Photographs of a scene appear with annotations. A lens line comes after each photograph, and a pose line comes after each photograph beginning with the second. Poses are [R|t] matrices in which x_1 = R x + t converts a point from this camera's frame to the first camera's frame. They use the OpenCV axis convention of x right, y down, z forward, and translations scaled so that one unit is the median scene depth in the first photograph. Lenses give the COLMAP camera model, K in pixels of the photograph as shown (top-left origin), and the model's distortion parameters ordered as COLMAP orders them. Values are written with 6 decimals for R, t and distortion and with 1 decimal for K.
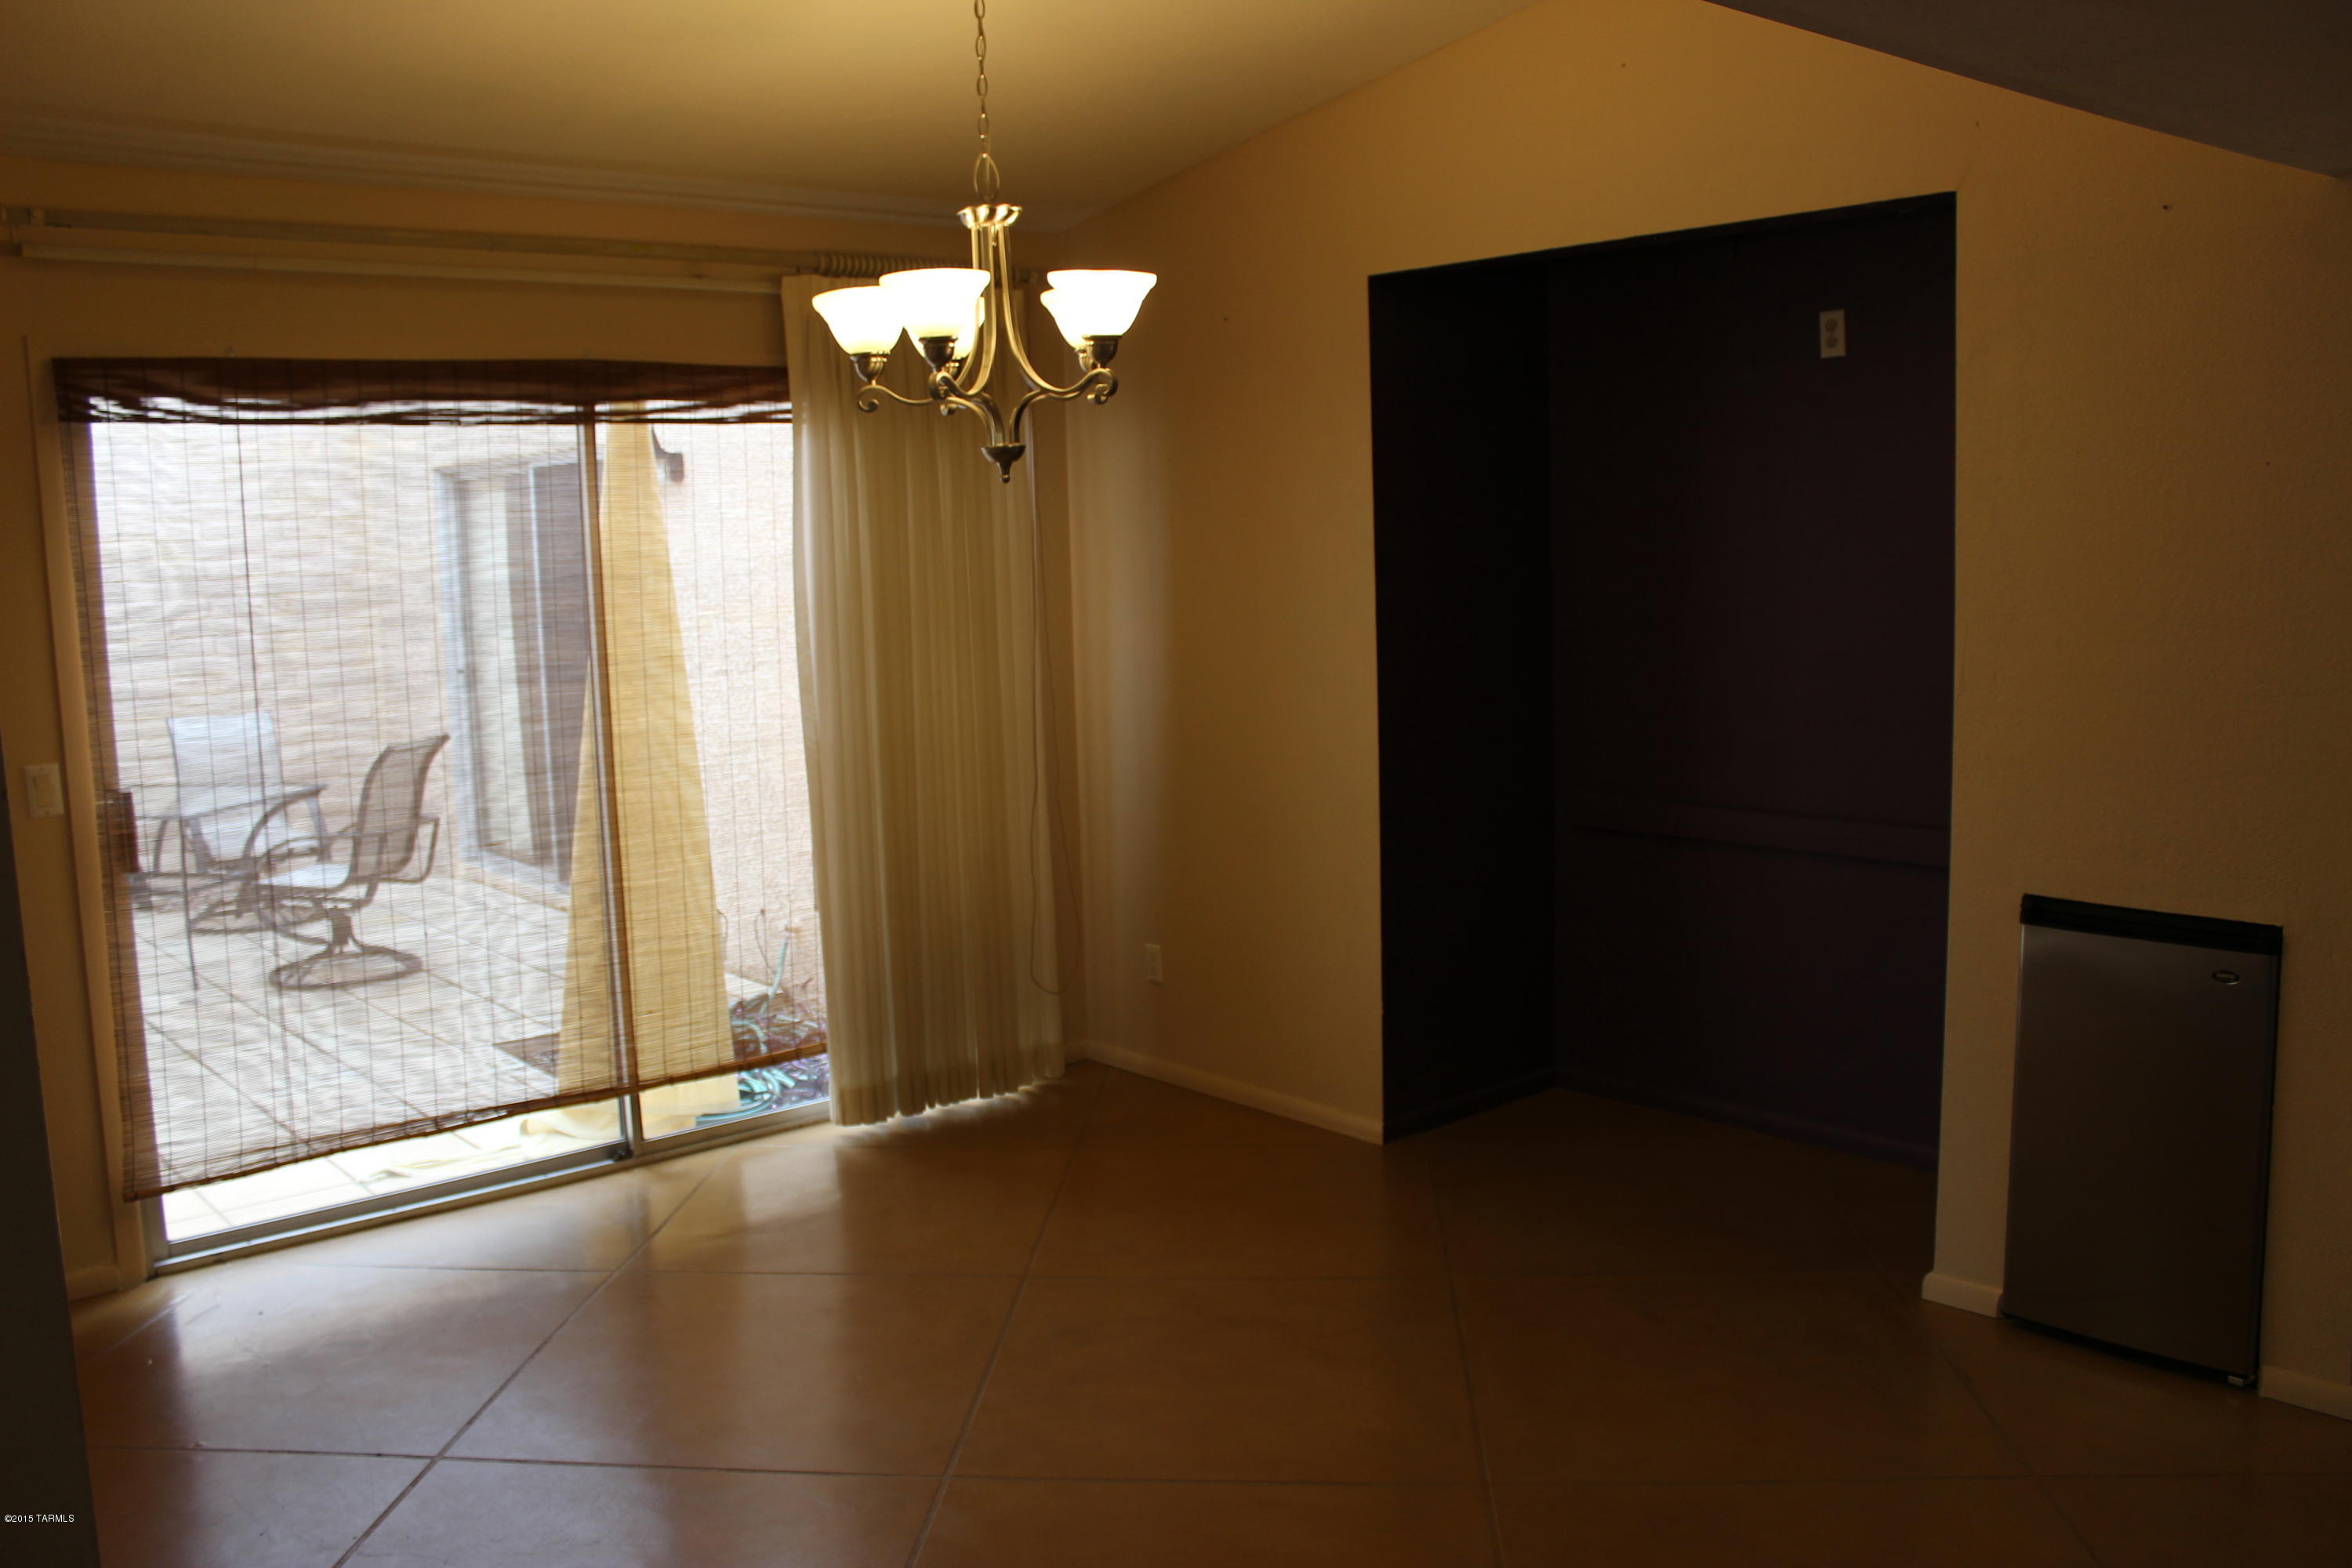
lens RADIAL K [[1952.9, 0, 1176.0], [0, 1952.9, 784.0], [0, 0, 1]] dist [-0.150215, 0.130941]
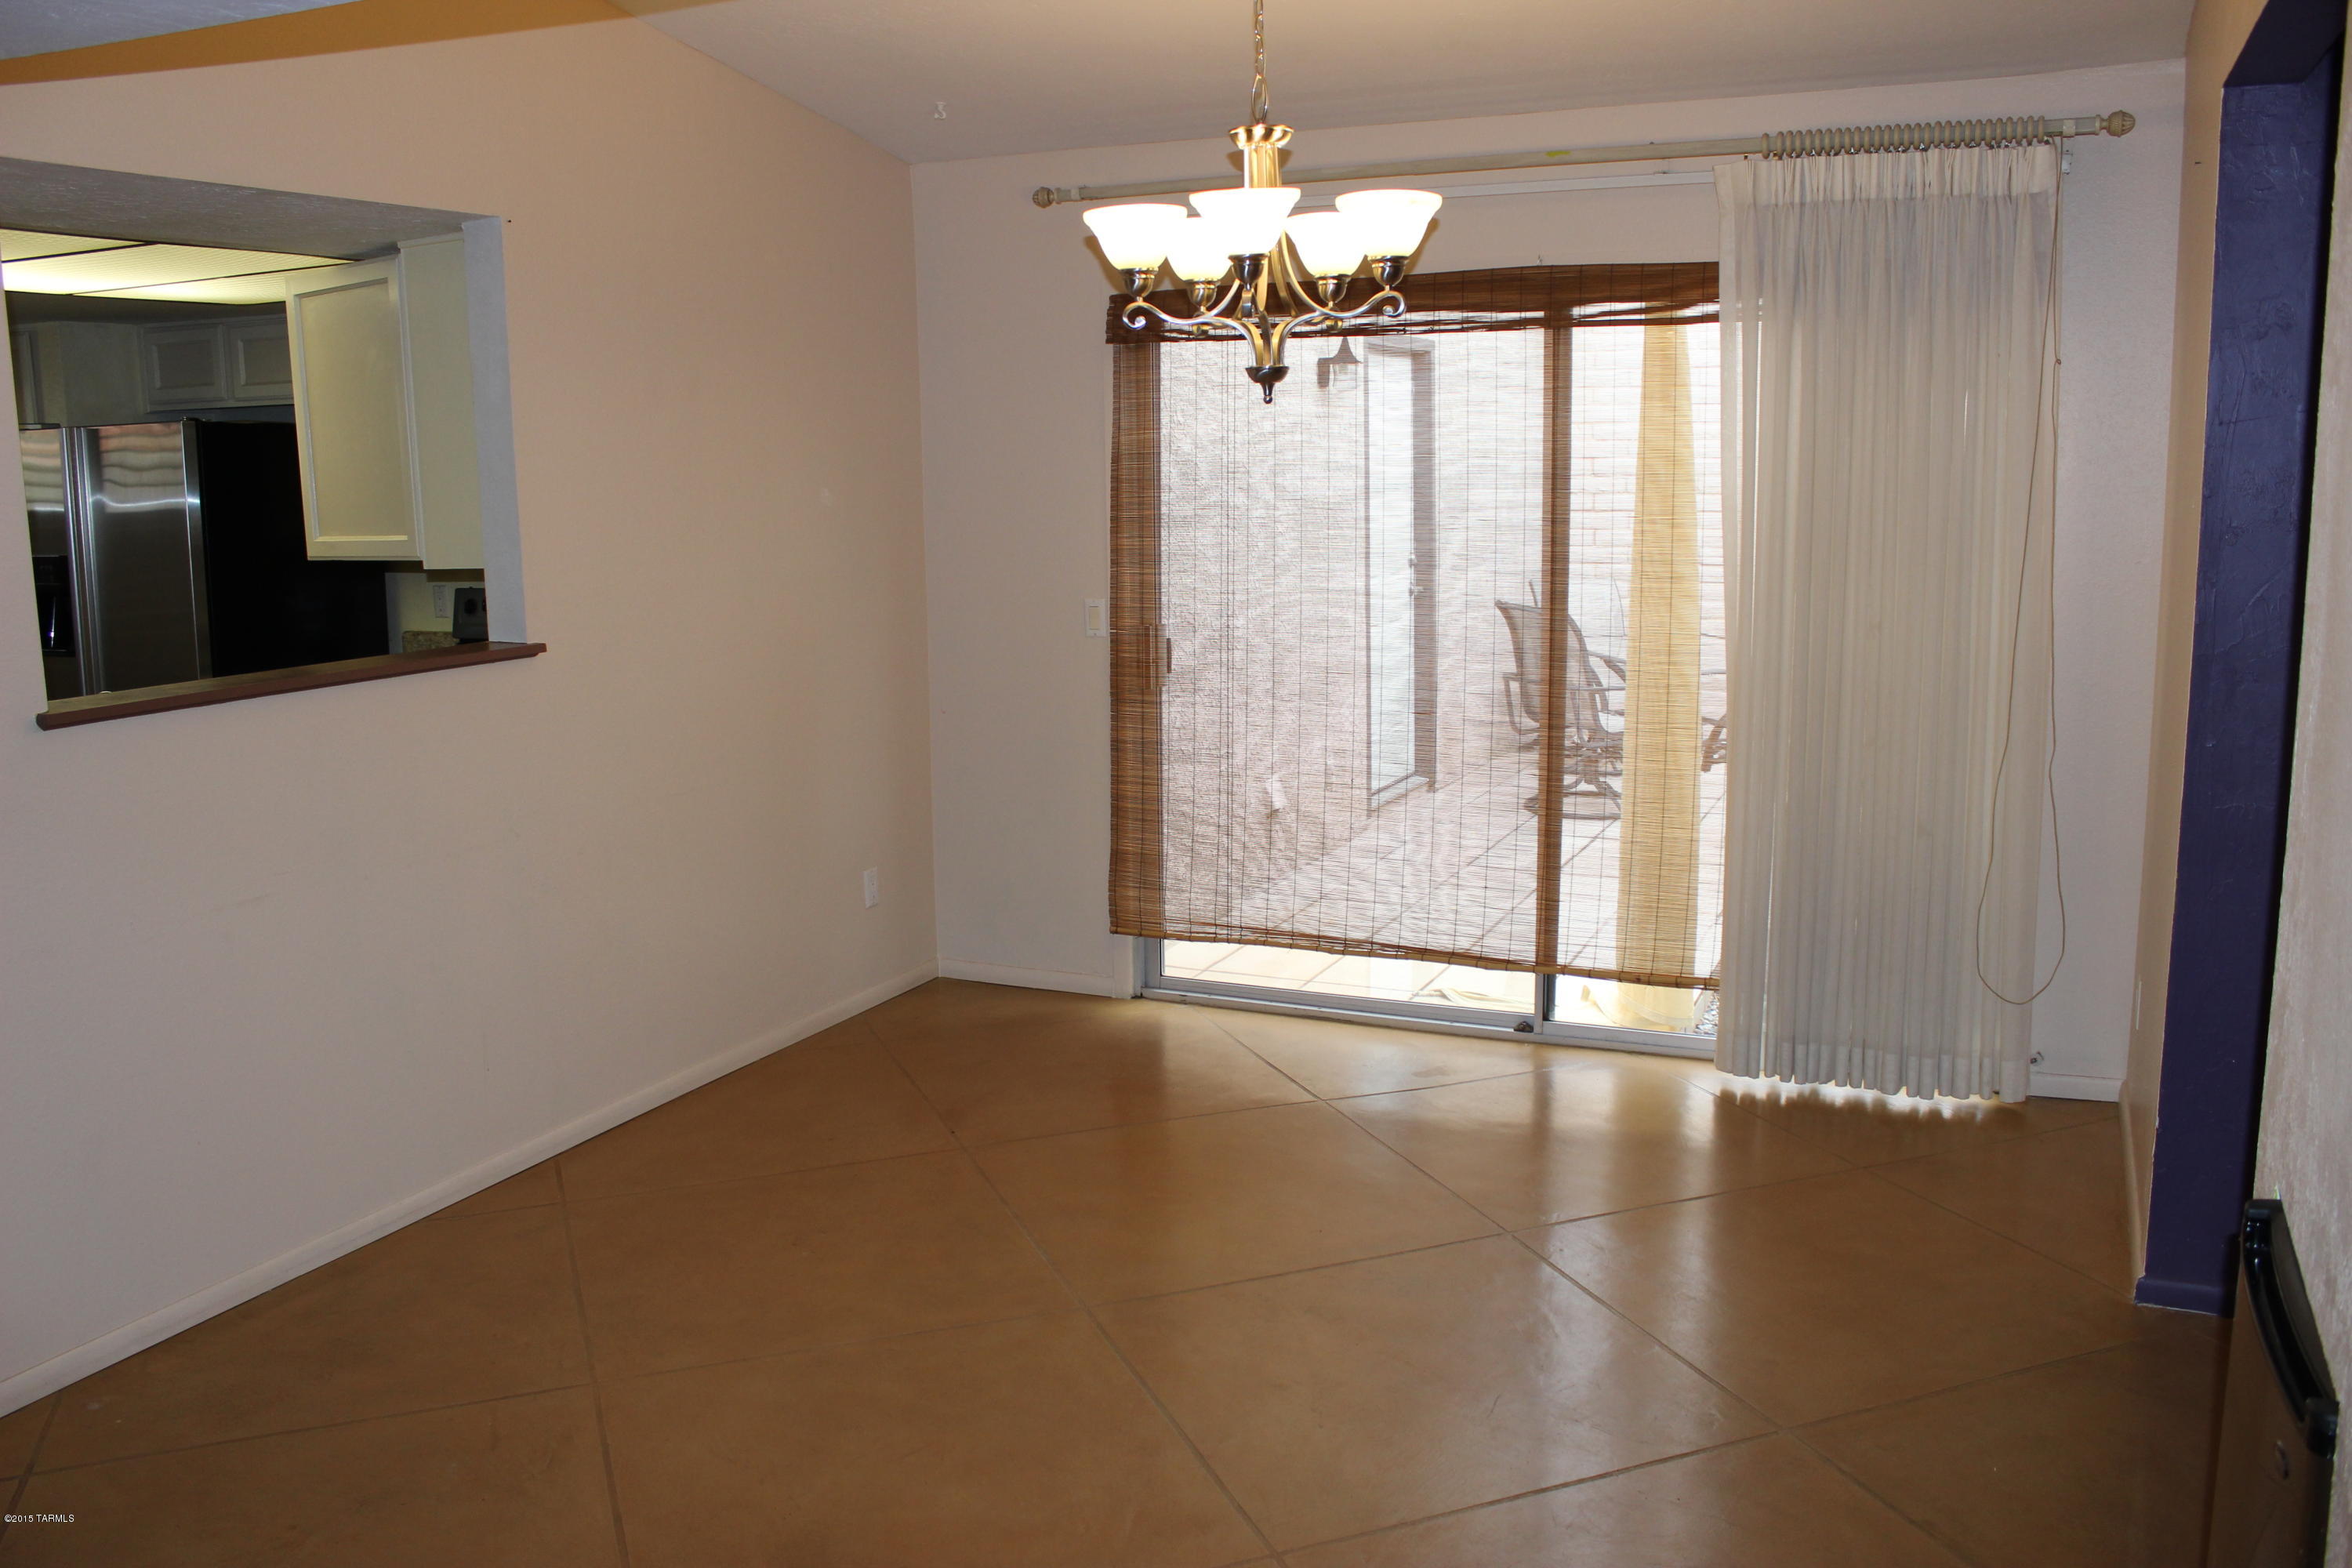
lens RADIAL K [[1952.9, 0, 1176.0], [0, 1952.9, 784.0], [0, 0, 1]] dist [-0.150215, 0.130941]
pose [[0.428008, 0.175205, -0.886630, 0.562514], [-0.114131, 0.983654, 0.139282, -0.066475], [0.896539, 0.041578, 0.441008, 0.363022]]
